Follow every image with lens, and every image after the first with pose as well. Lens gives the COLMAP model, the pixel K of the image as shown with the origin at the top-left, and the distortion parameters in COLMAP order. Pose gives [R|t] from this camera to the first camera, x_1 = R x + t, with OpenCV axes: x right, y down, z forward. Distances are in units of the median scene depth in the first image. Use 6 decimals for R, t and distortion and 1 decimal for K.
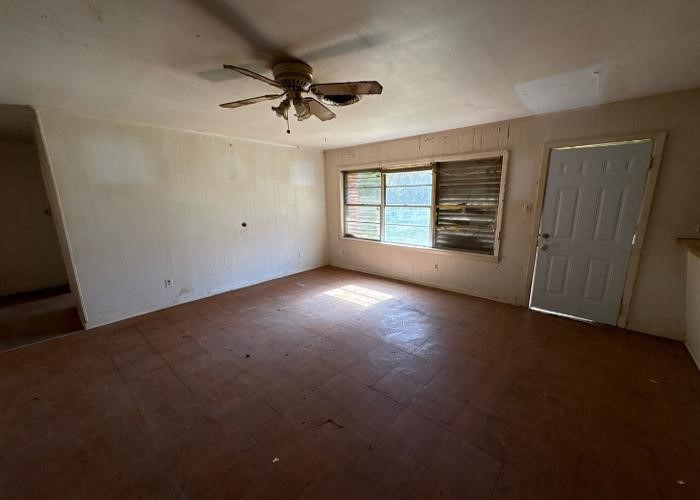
lens RADIAL K [[276.9, 0, 349.4], [0, 276.9, 254.8], [0, 0, 1]] dist [-0.001219, 0.000128]
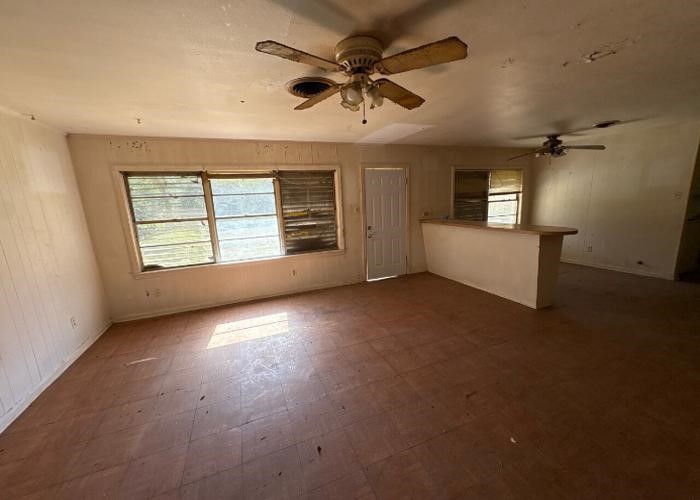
lens RADIAL K [[276.9, 0, 349.4], [0, 276.9, 254.8], [0, 0, 1]] dist [-0.001219, 0.000128]
pose [[0.446772, -0.186373, 0.875020, -0.505112], [0.224145, 0.970185, 0.092197, -0.072485], [-0.866114, 0.154940, 0.475226, 0.346792]]
